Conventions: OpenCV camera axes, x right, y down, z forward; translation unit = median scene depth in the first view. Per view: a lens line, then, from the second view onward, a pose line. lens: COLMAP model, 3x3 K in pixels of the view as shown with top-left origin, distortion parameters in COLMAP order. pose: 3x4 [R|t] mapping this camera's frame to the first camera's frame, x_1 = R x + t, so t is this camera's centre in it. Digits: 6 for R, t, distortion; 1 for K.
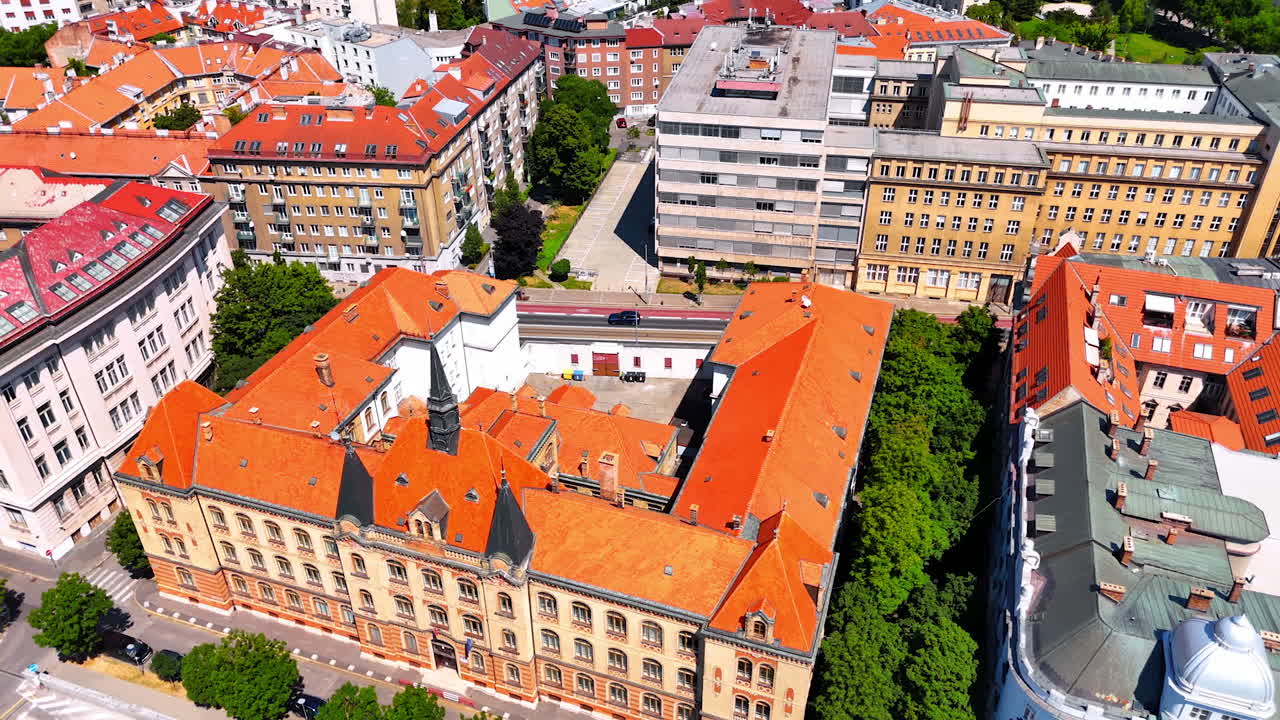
lens RADIAL K [[962.4, 0, 653.6], [0, 962.4, 364.6], [0, 0, 1]] dist [0.063394, -0.056640]
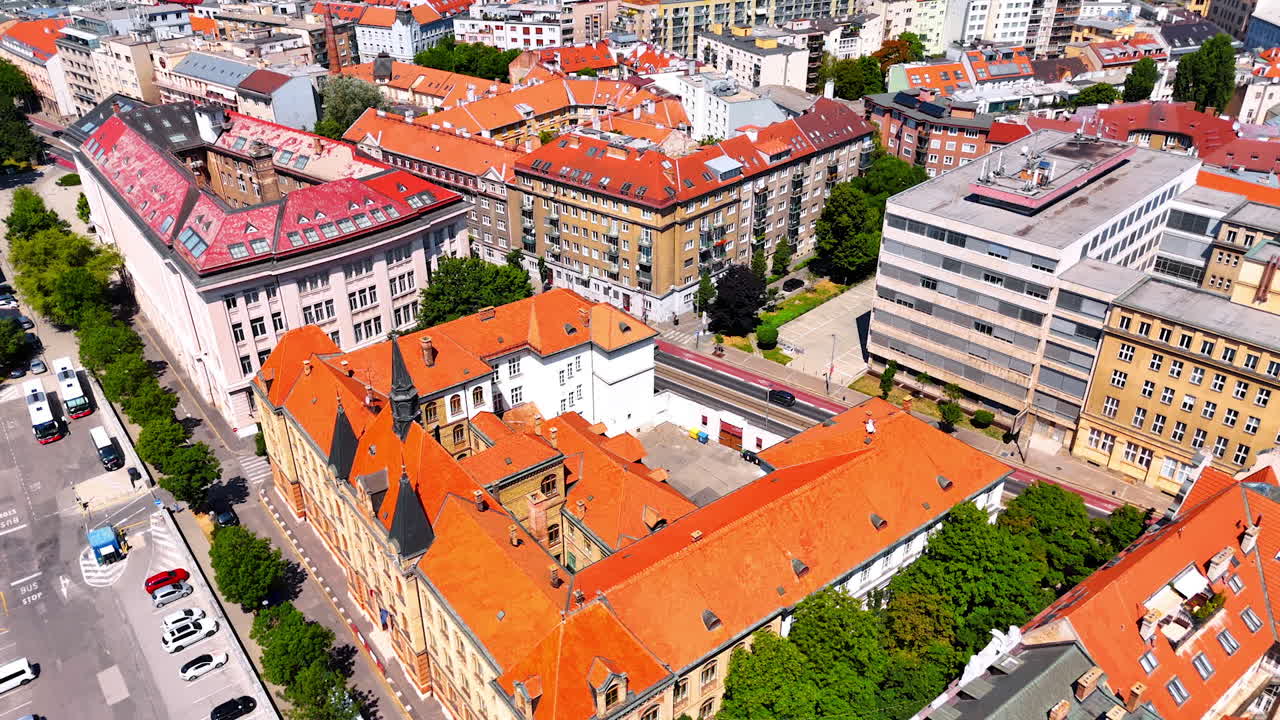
lens RADIAL K [[962.4, 0, 640.3], [0, 962.4, 370.3], [0, 0, 1]] dist [0.063394, -0.056640]
pose [[0.830635, 0.276909, -0.483080, 0.293930], [-0.304779, 0.952175, 0.021746, -0.051078], [0.465998, 0.129170, 0.875306, 0.078248]]
